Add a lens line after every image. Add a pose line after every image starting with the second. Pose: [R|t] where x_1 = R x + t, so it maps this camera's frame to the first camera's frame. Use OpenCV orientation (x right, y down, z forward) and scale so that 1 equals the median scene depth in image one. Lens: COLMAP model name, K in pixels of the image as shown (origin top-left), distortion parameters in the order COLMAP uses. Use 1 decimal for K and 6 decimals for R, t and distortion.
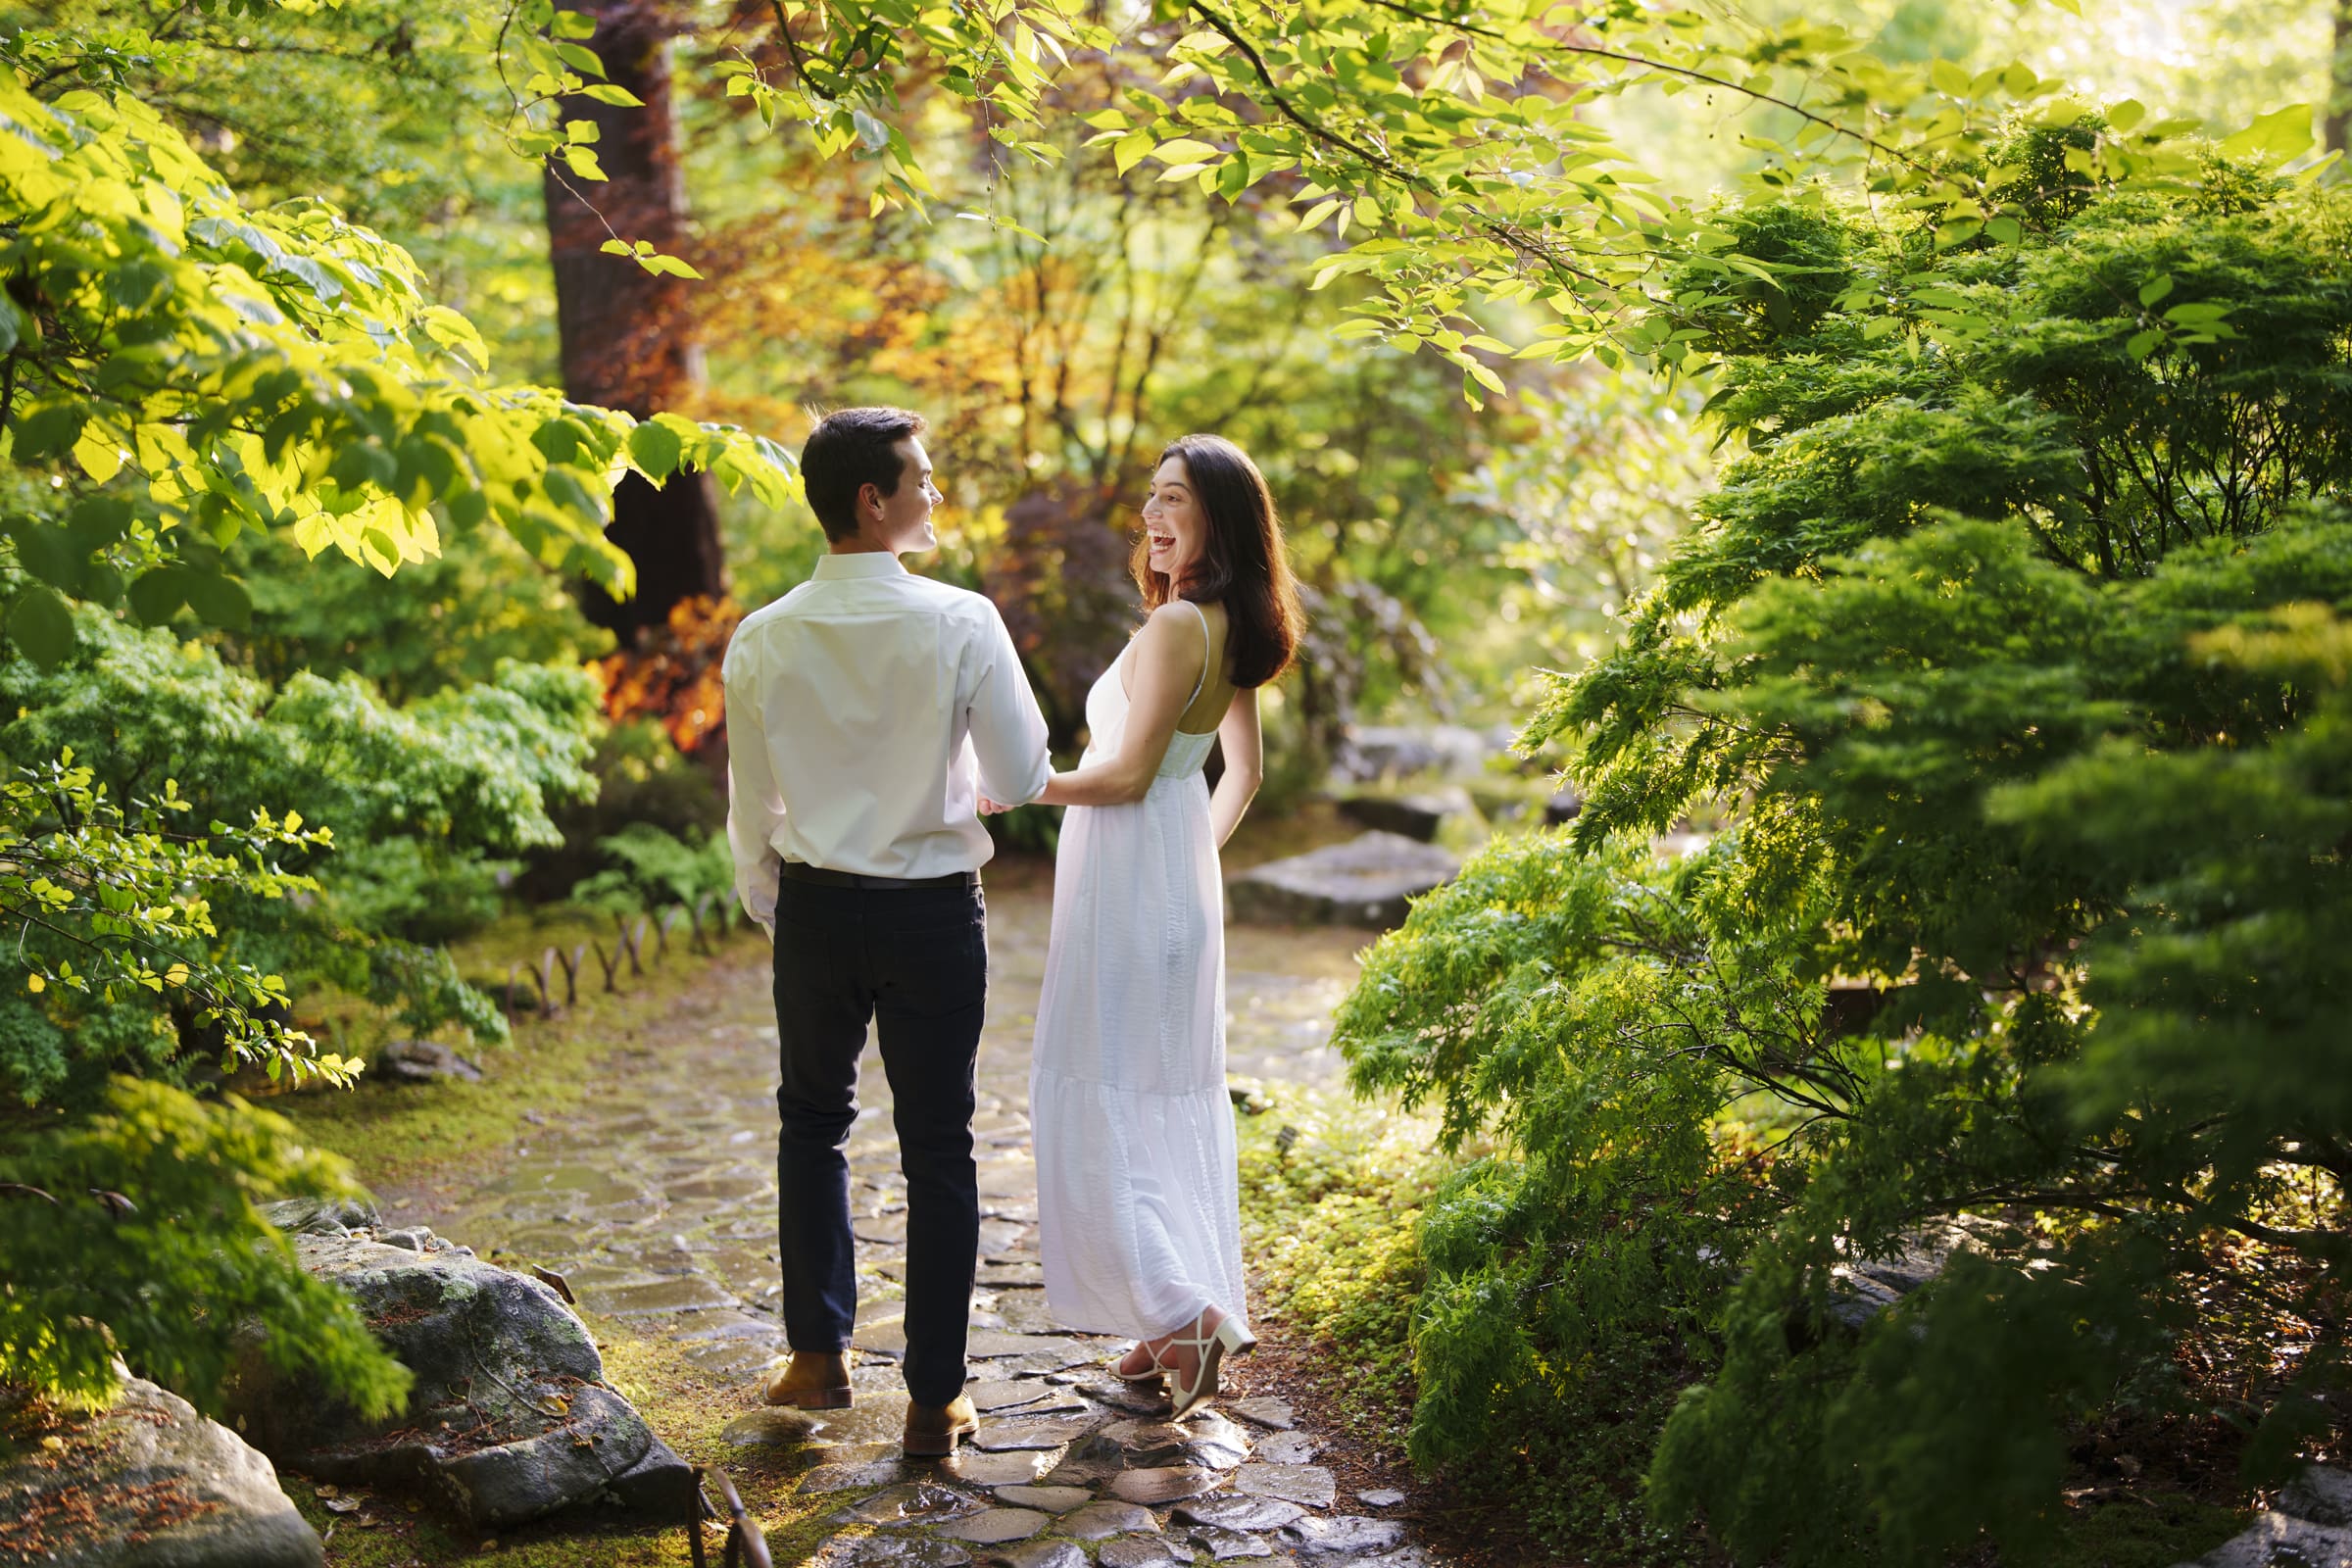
lens RADIAL K [[3153.8, 0, 1176.0], [0, 3153.8, 784.0], [0, 0, 1]] dist [-0.136560, 0.890826]
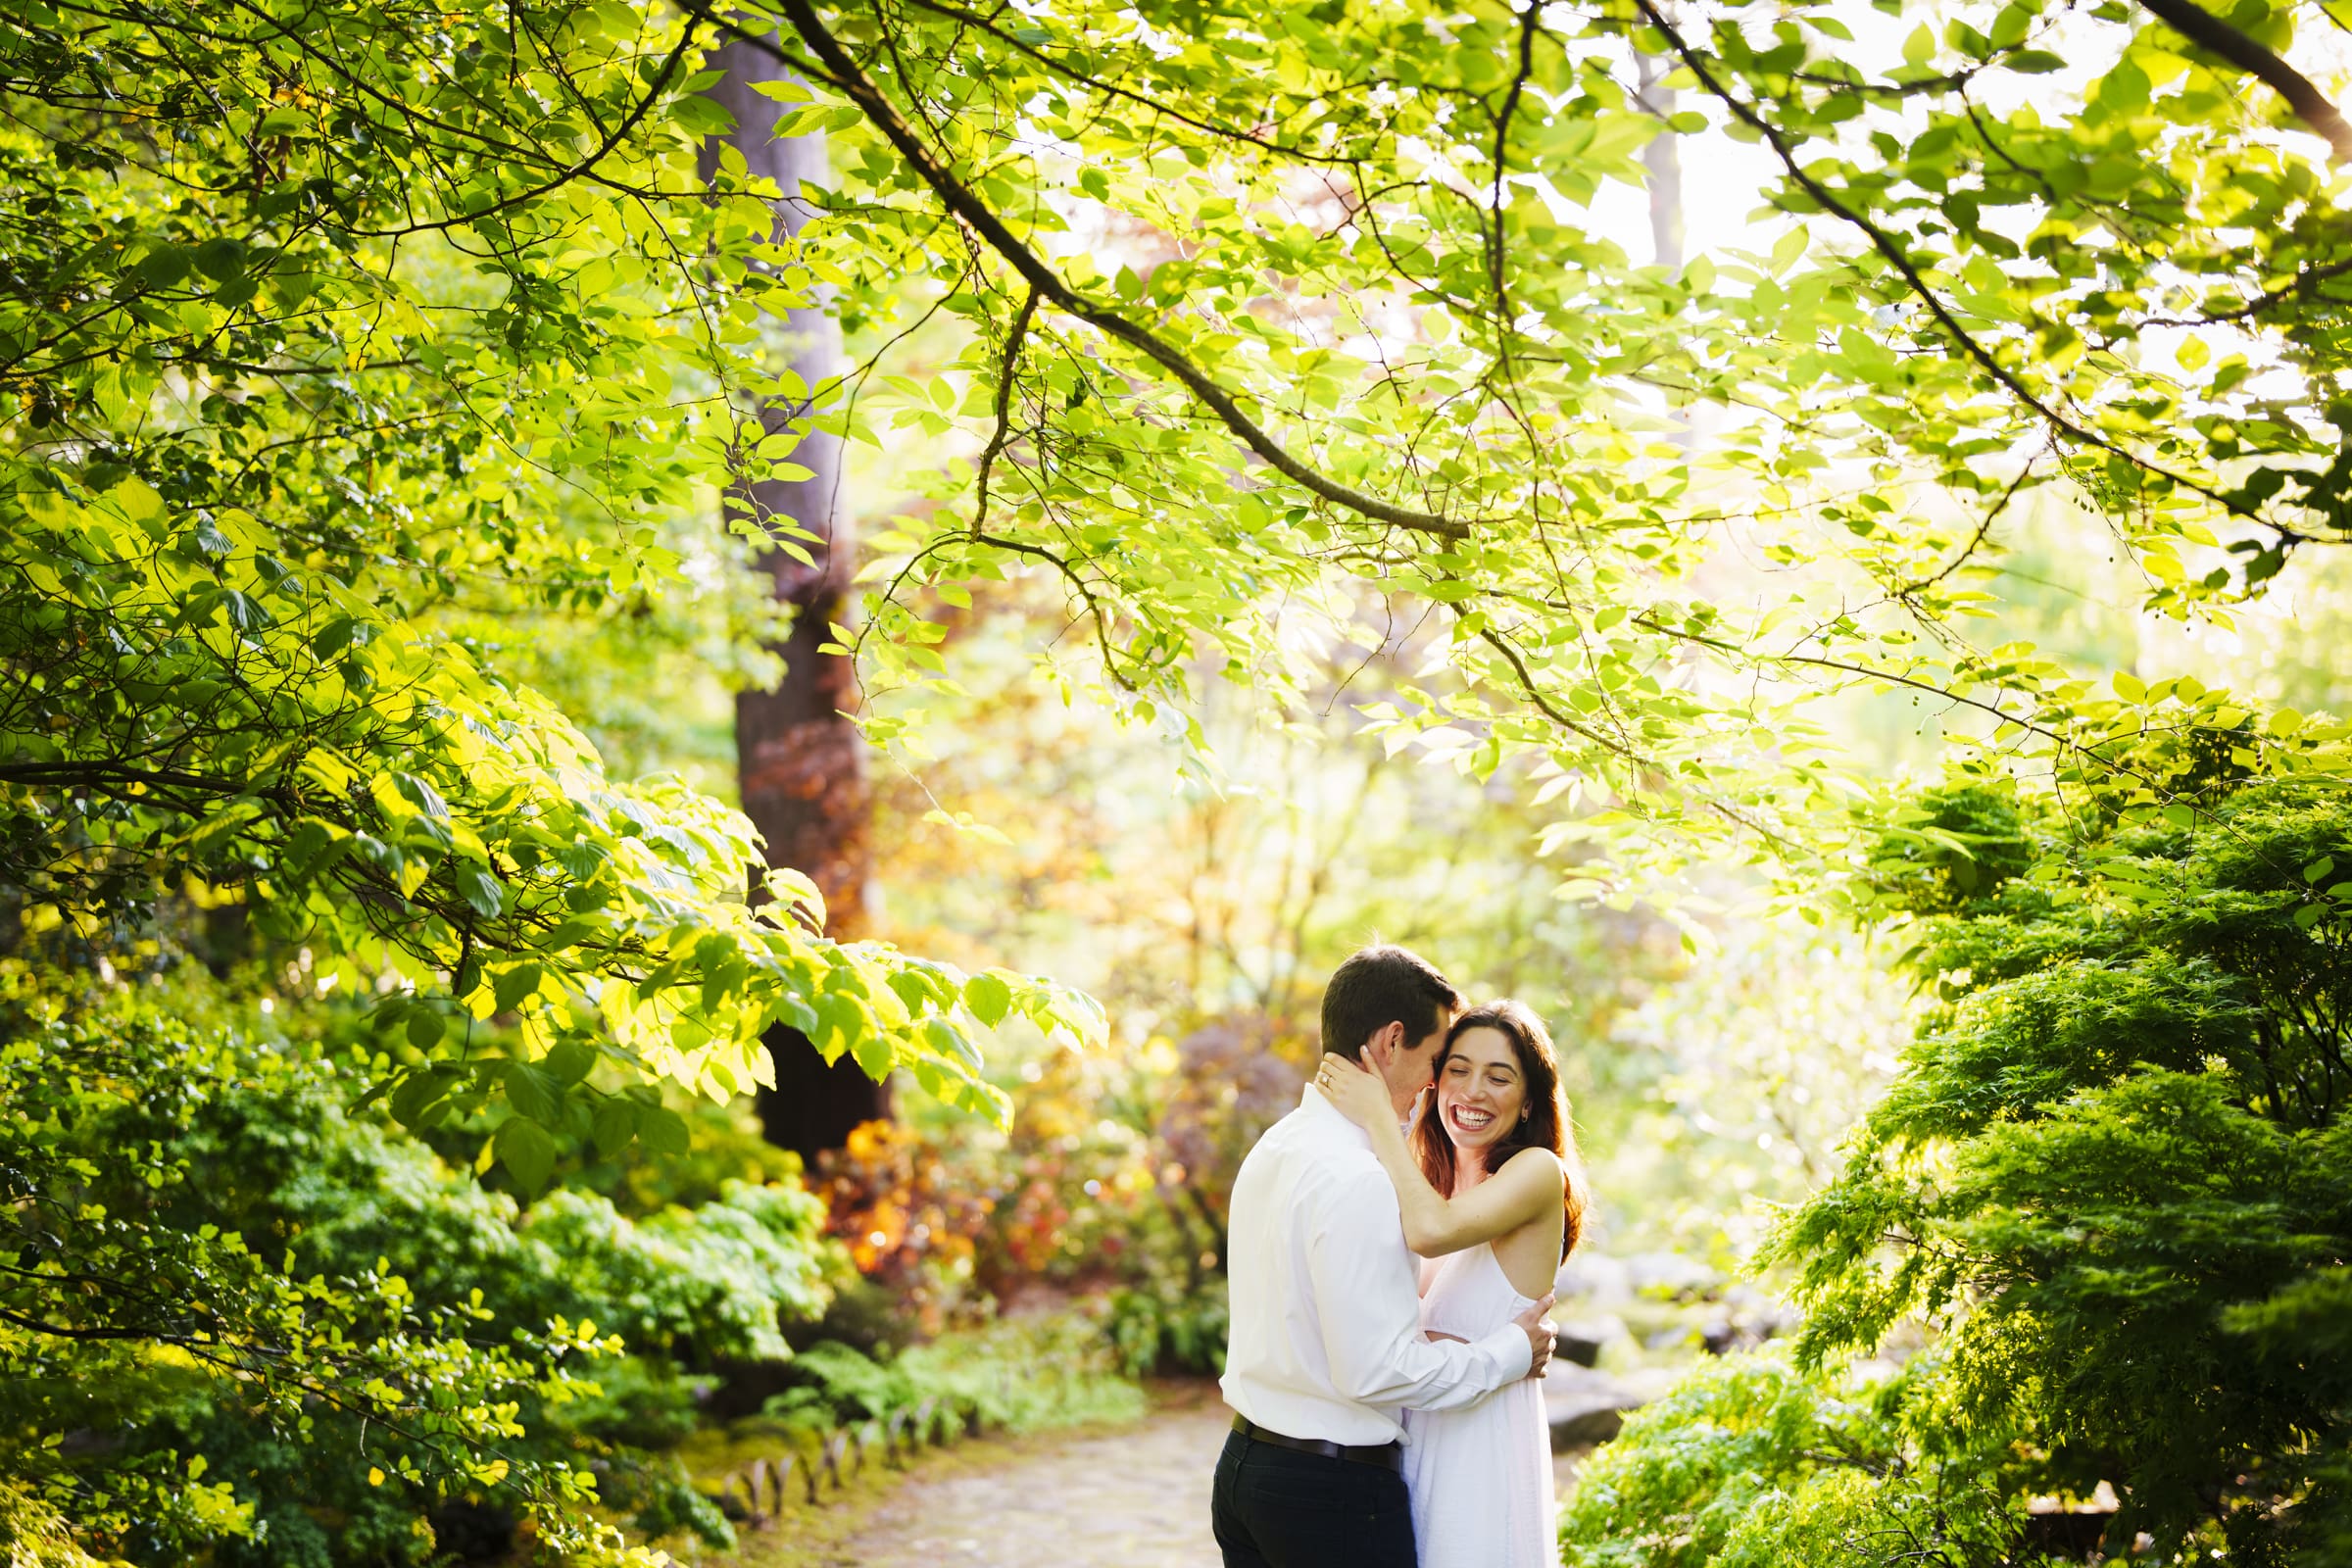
lens RADIAL K [[3165.5, 0, 1176.0], [0, 3165.5, 784.0], [0, 0, 1]] dist [-0.142915, 0.840996]
pose [[0.999402, 0.004508, -0.034270, -0.049044], [-0.010108, 0.986237, -0.165027, 0.003862], [0.033054, 0.165275, 0.985694, -0.112442]]
